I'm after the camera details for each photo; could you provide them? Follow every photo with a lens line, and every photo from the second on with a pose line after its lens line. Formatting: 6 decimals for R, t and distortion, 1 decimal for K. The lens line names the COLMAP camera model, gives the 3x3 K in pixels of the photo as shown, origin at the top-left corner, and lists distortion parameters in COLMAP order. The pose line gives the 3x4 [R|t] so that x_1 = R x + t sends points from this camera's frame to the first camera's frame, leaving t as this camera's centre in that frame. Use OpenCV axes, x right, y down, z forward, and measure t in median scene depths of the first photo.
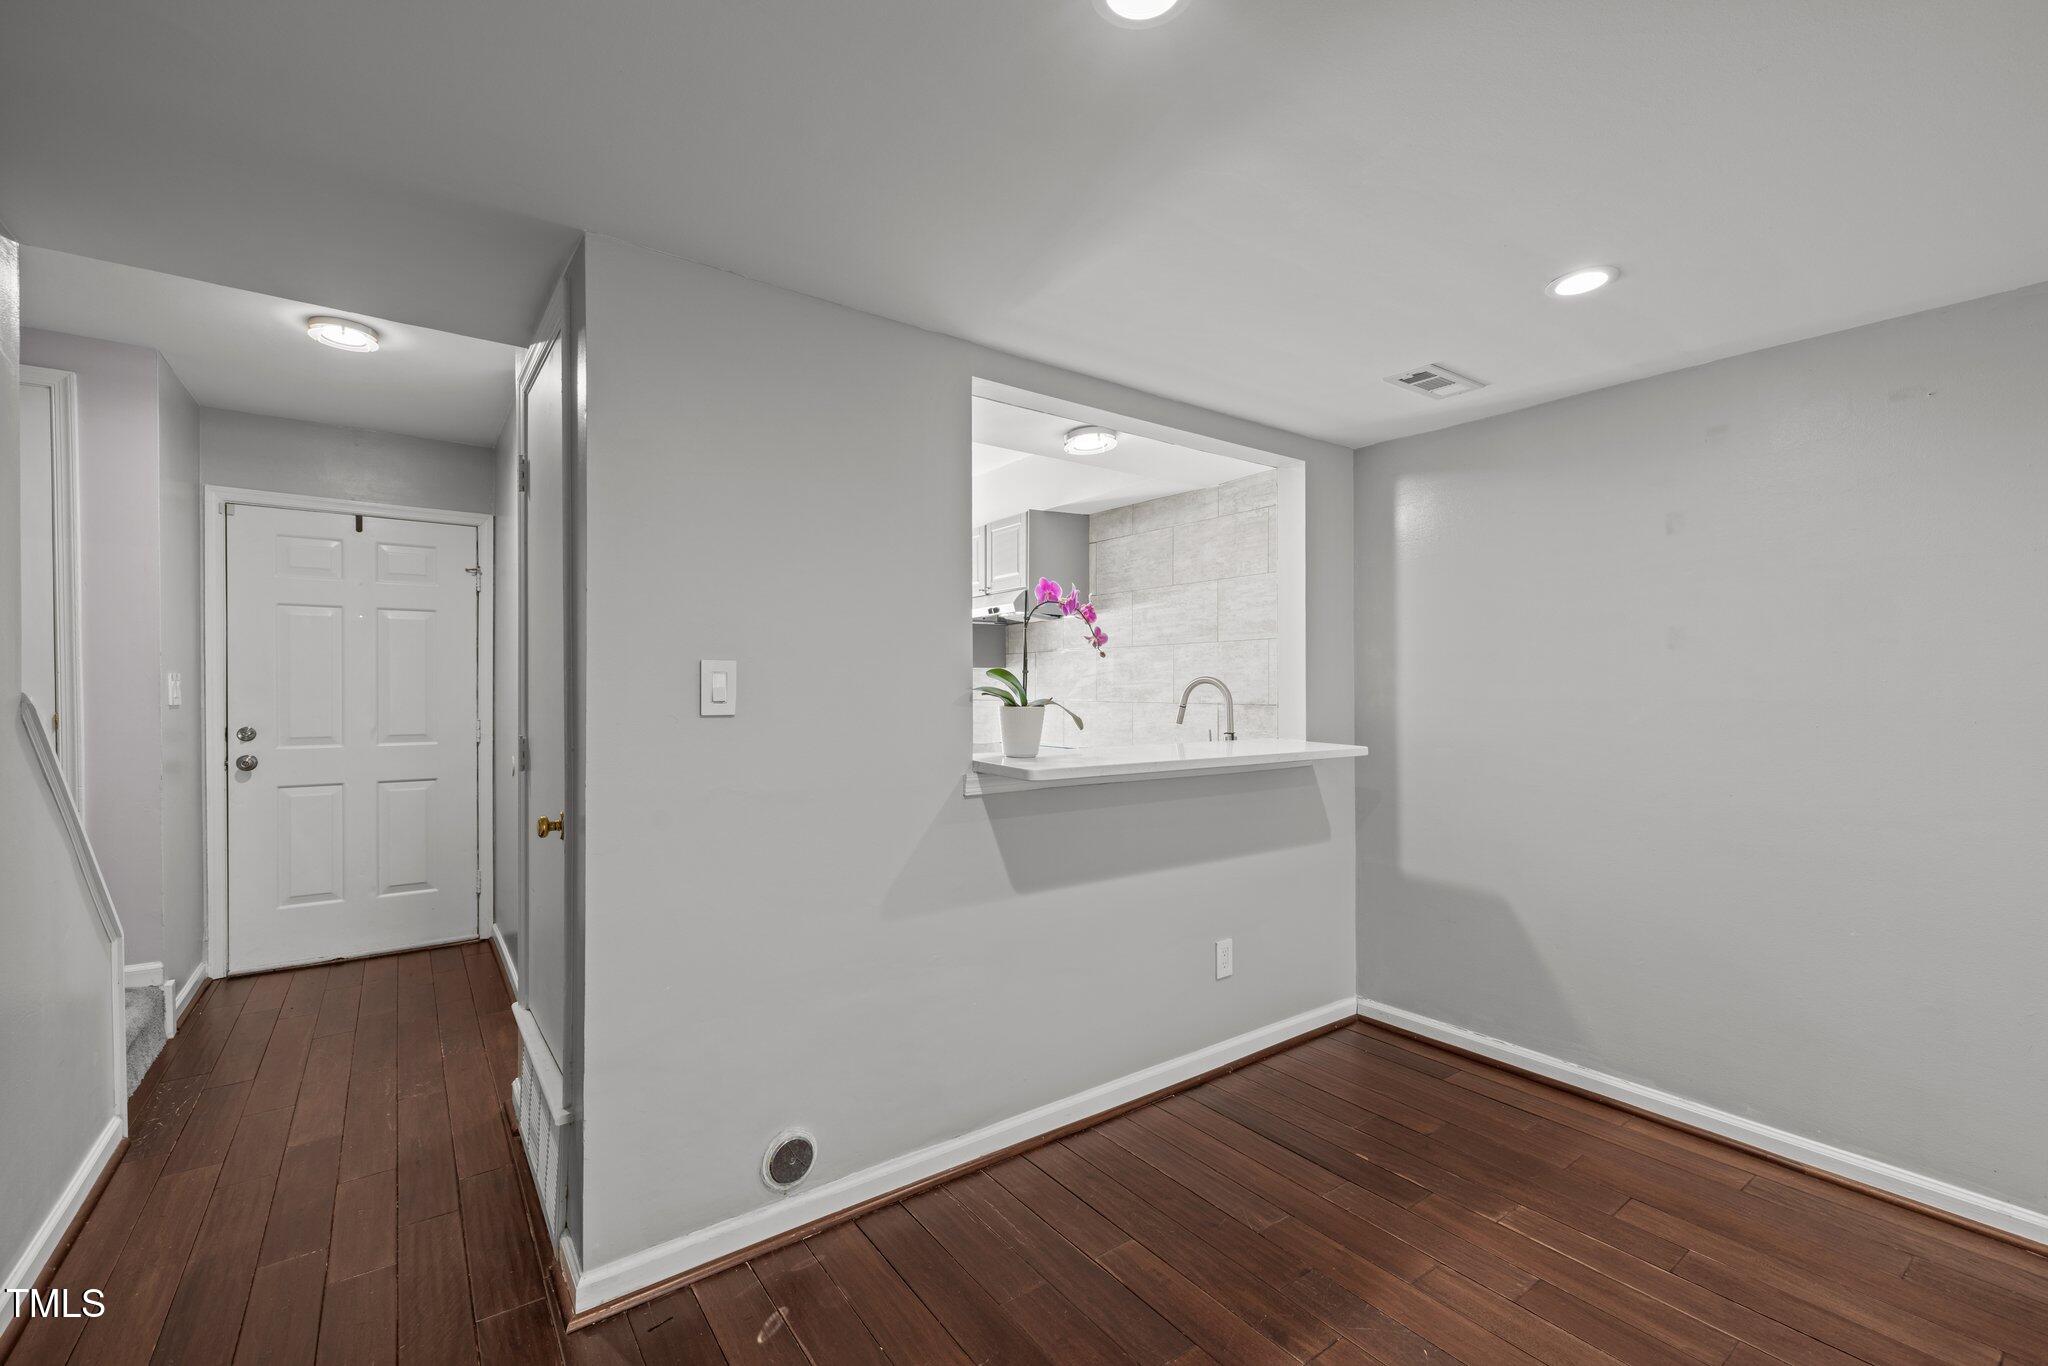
lens RADIAL K [[862.6, 0, 1020.4], [0, 862.6, 684.3], [0, 0, 1]] dist [0.000795, 0.000328]
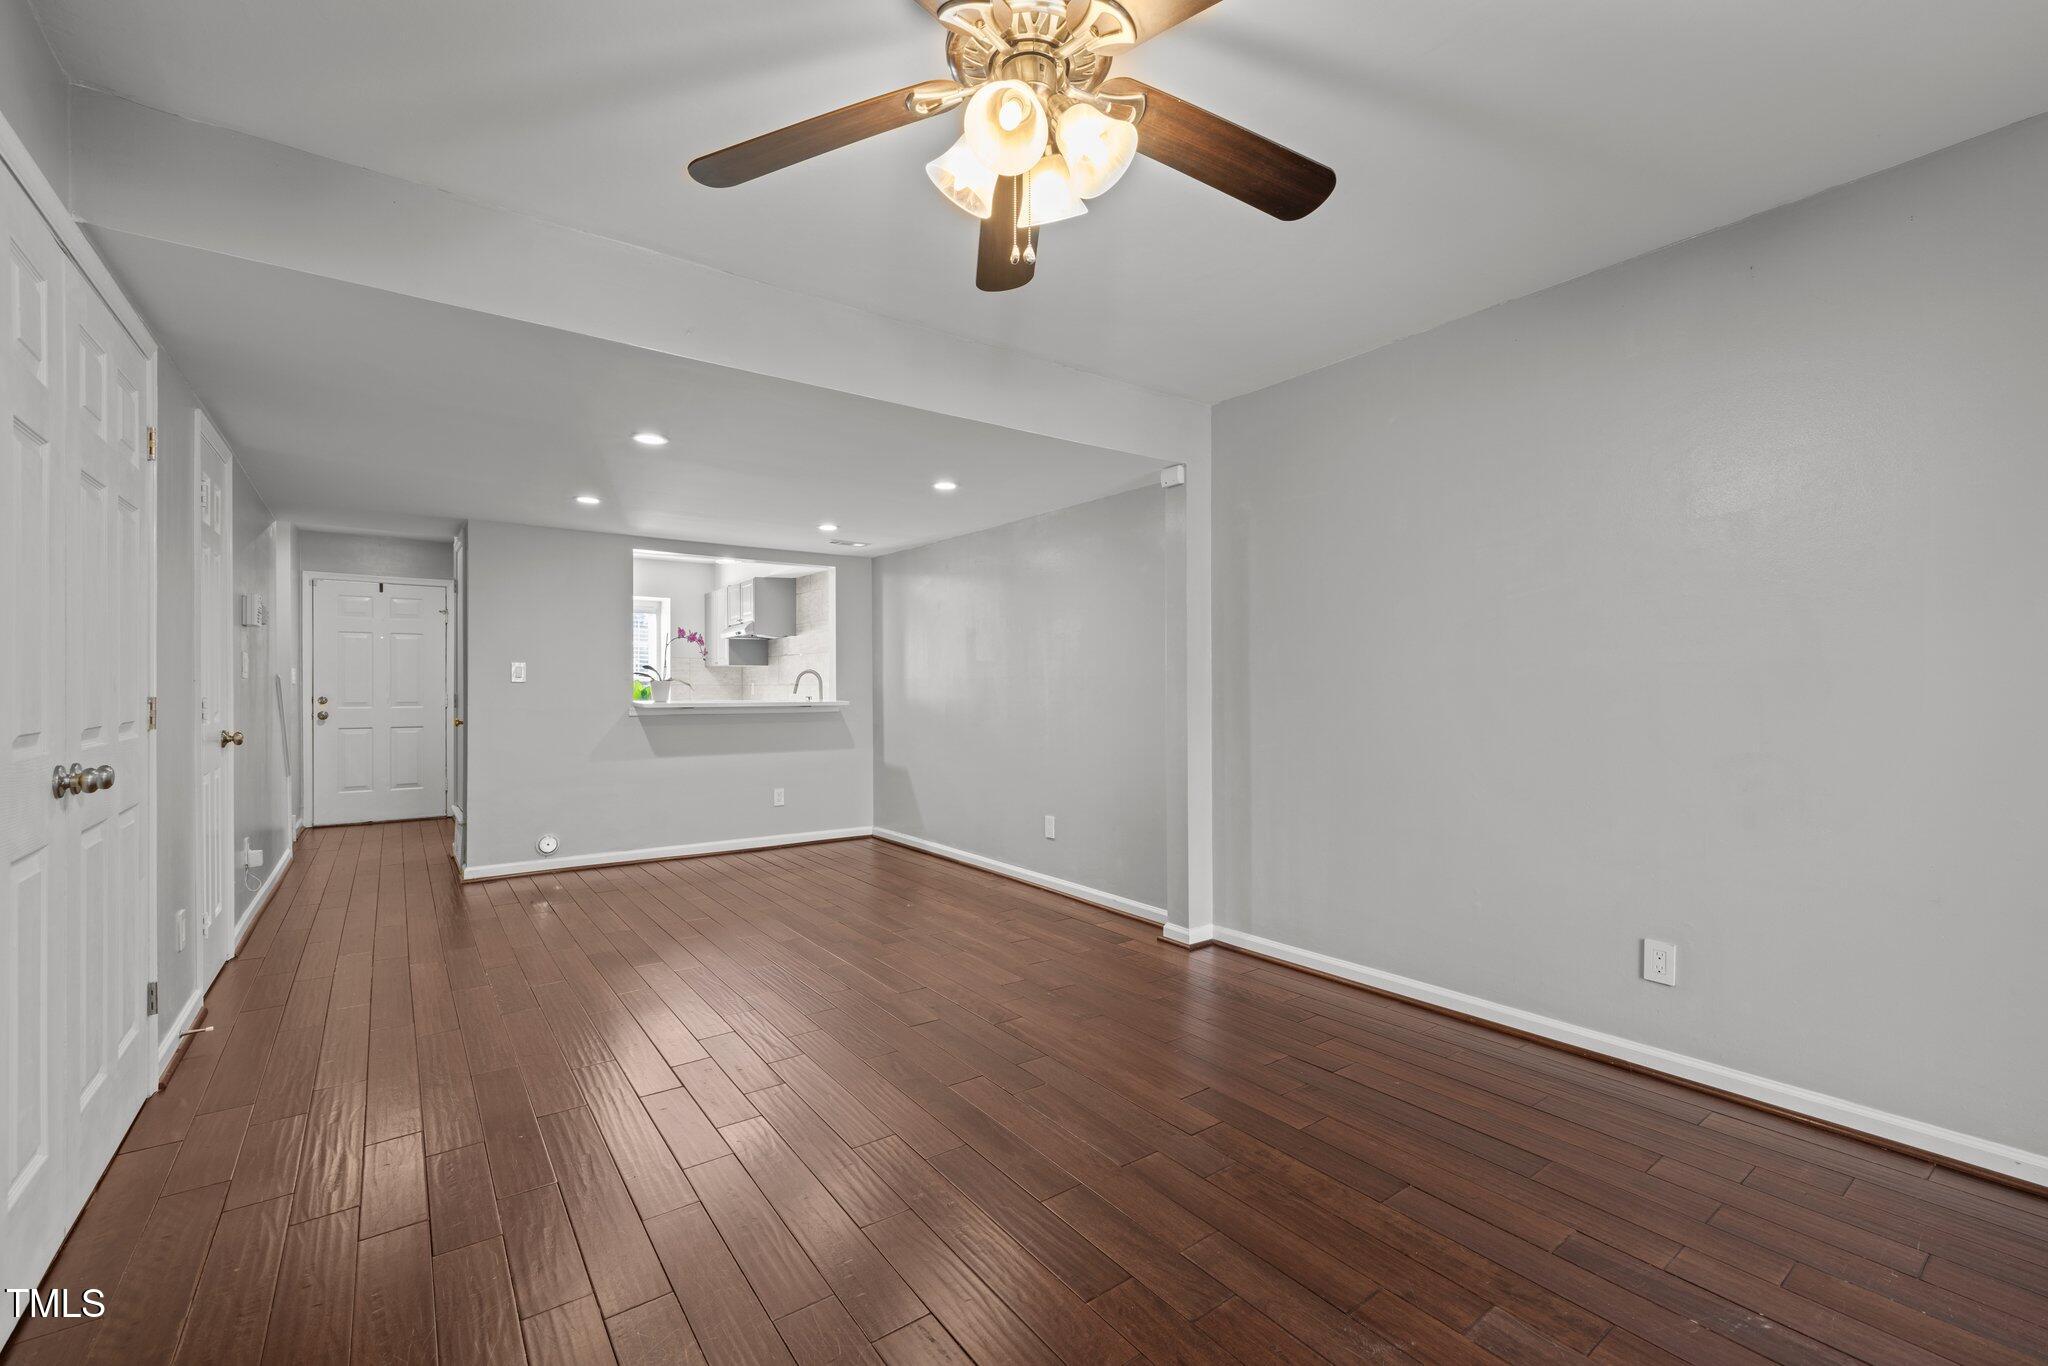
lens RADIAL K [[844.1, 0, 1005.8], [0, 844.1, 675.5], [0, 0, 1]] dist [0.000221, 0.000021]
pose [[0.999998, -0.001802, -0.001295, 0.624397], [0.001794, 0.999979, -0.006226, 0.017510], [0.001306, 0.006224, 0.999980, -0.876642]]
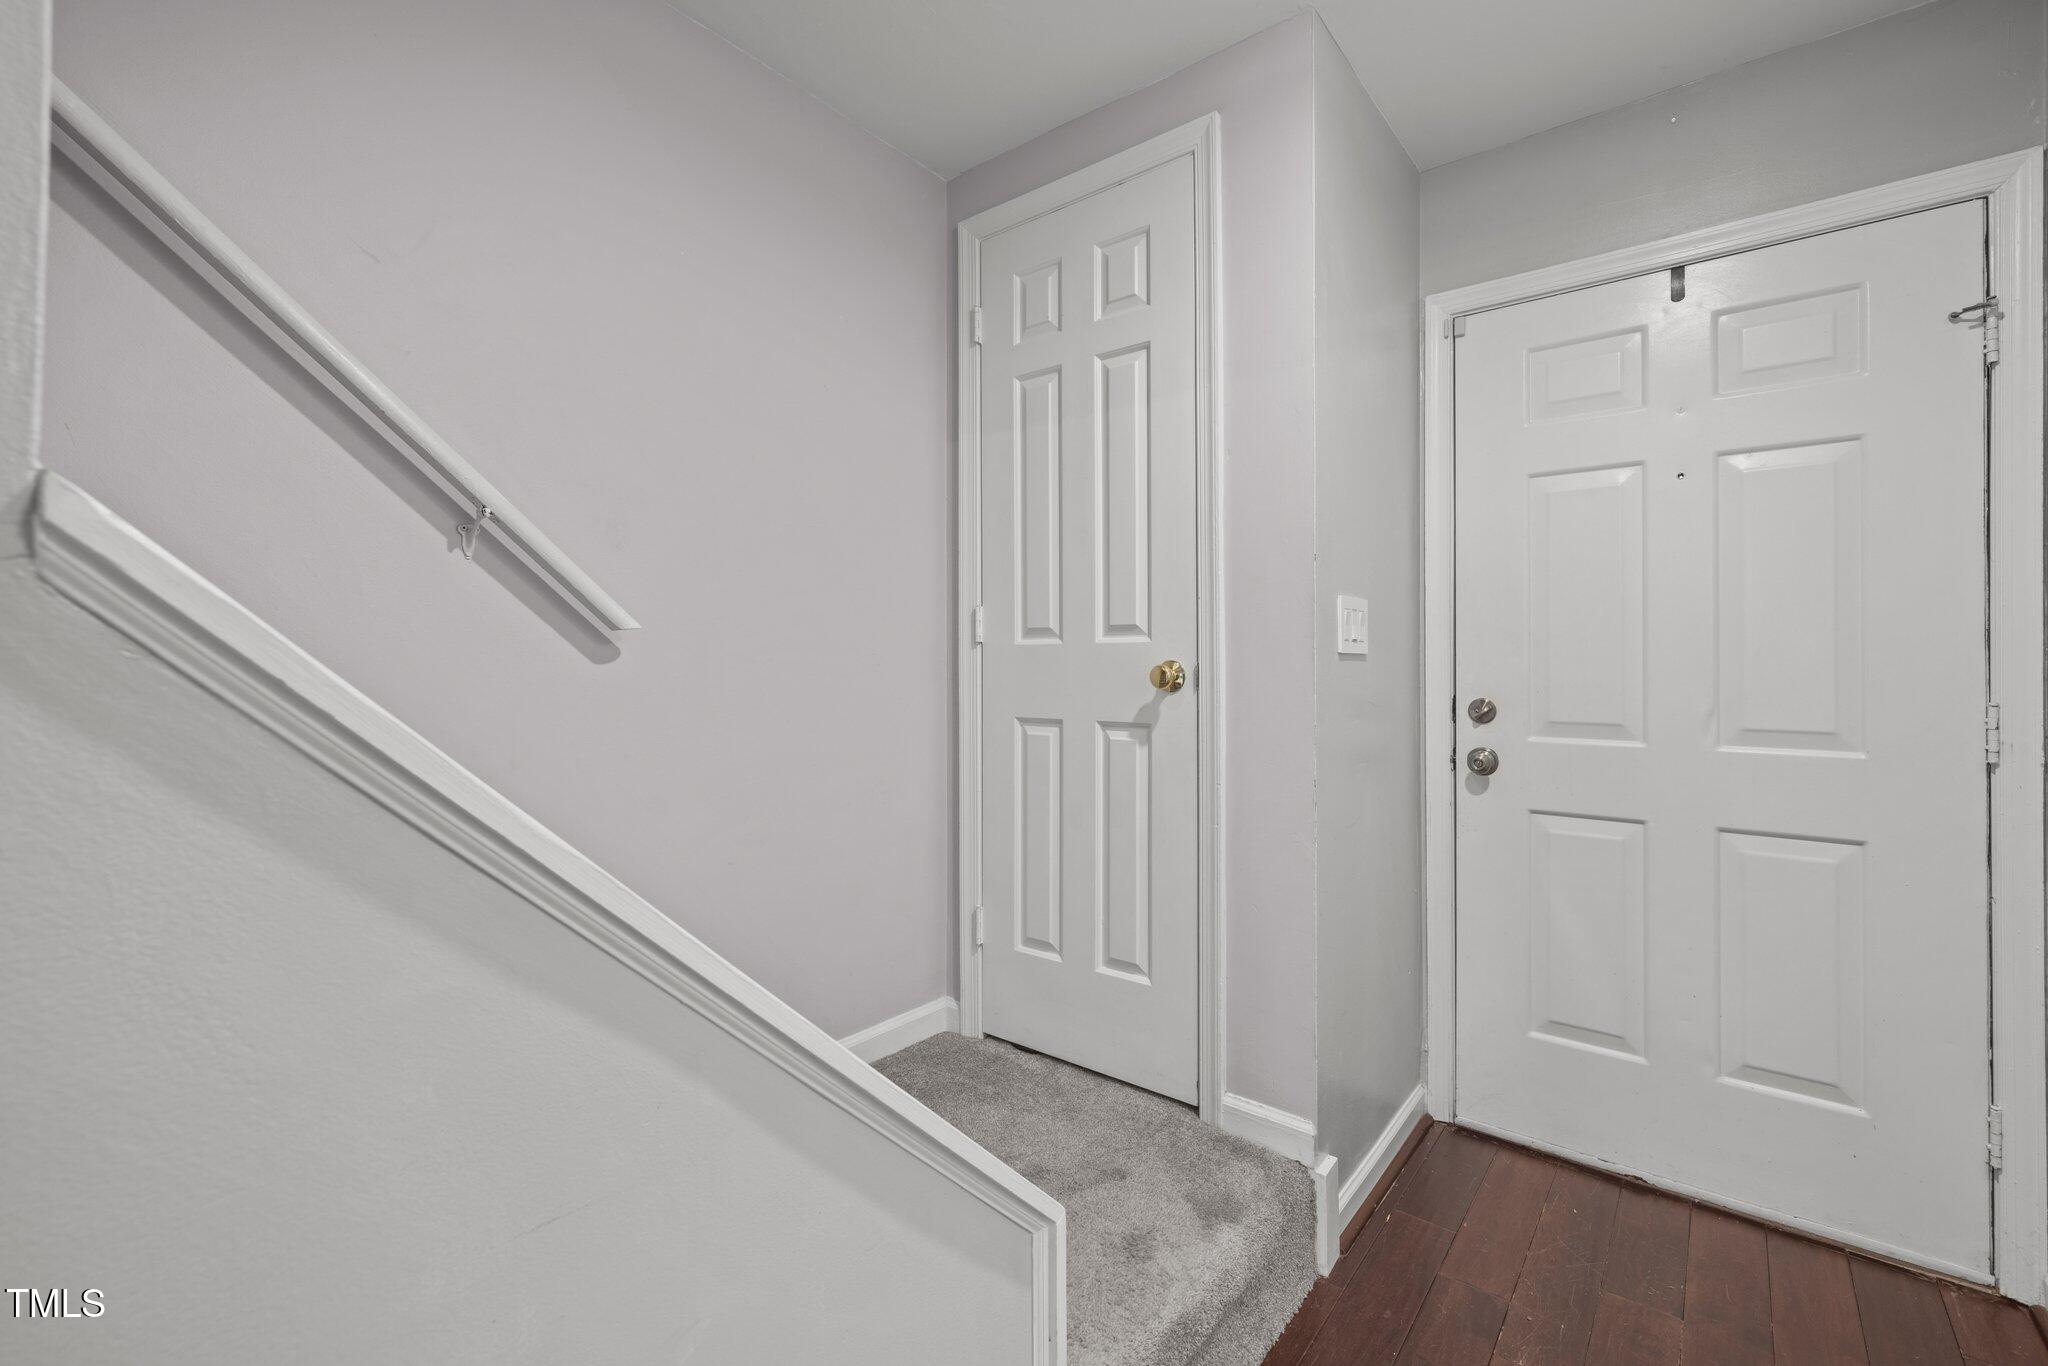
lens RADIAL K [[867.8, 0, 1025.8], [0, 867.8, 666.7], [0, 0, 1]] dist [0.002000, -0.000306]
pose [[0.263982, -0.001284, -0.964527, -0.429592], [-0.000610, 0.999999, -0.001498, 0.029774], [0.964528, 0.000984, 0.263981, 0.567647]]
